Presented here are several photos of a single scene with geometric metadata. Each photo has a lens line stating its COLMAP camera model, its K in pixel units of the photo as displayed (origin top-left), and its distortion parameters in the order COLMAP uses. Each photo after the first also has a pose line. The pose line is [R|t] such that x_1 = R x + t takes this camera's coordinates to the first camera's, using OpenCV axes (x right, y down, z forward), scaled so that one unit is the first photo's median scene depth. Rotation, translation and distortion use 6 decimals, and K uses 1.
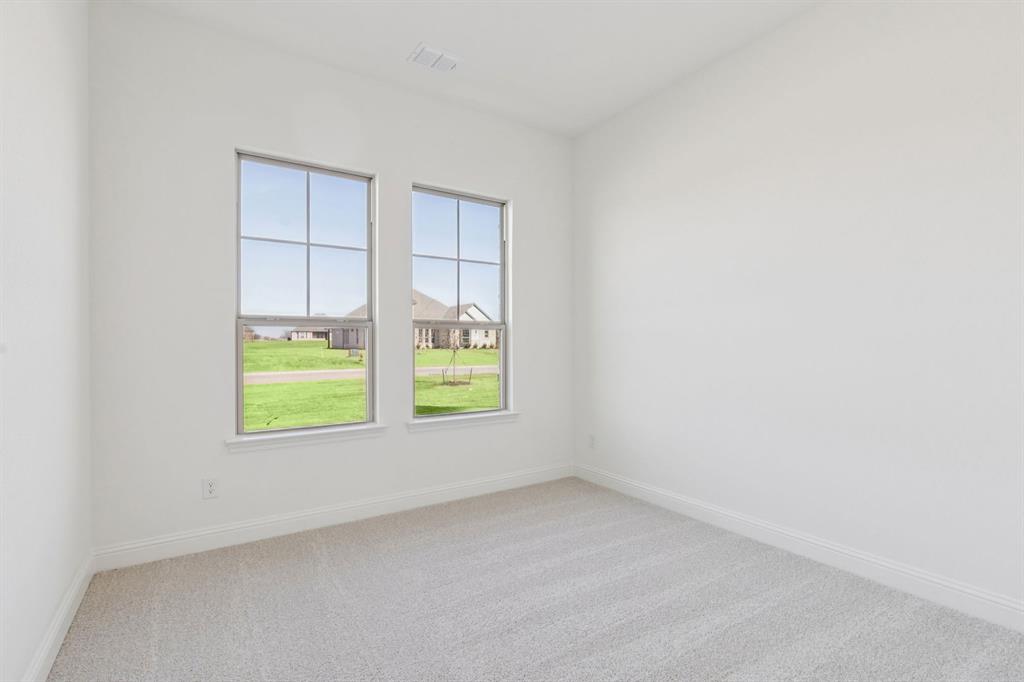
lens RADIAL K [[544.1, 0, 512.3], [0, 544.1, 344.0], [0, 0, 1]] dist [0.001737, -0.000158]
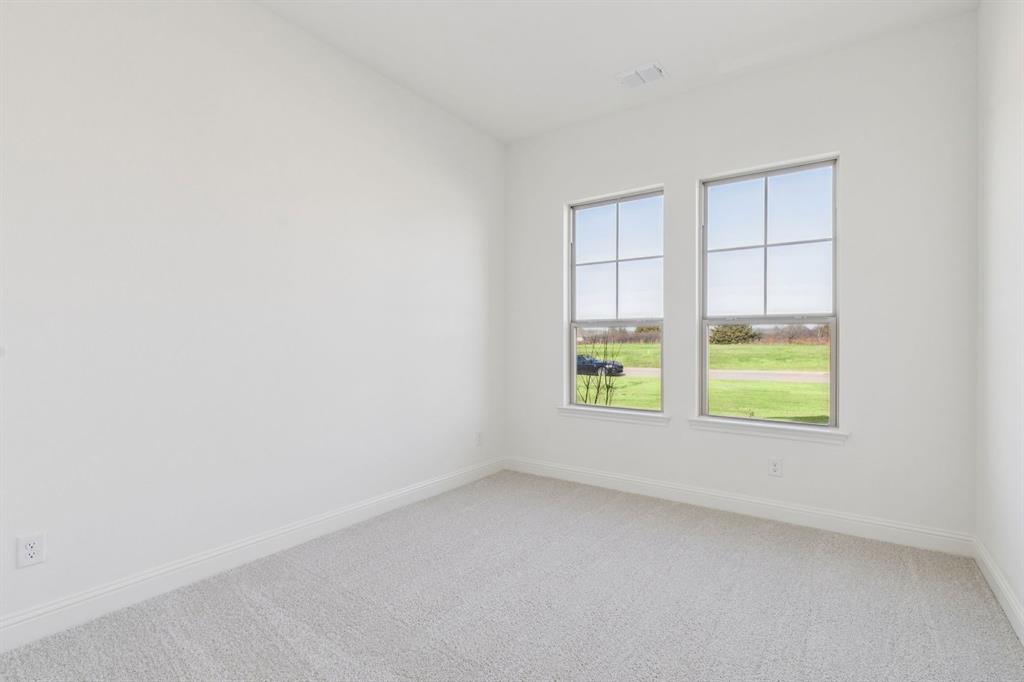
lens RADIAL K [[459.8, 0, 504.9], [0, 459.8, 342.5], [0, 0, 1]] dist [0.012914, -0.002136]
pose [[0.327666, 0.007188, -0.944766, 0.450893], [-0.003390, 0.999974, 0.006432, -0.001730], [0.944788, 0.001096, 0.327682, 0.343862]]
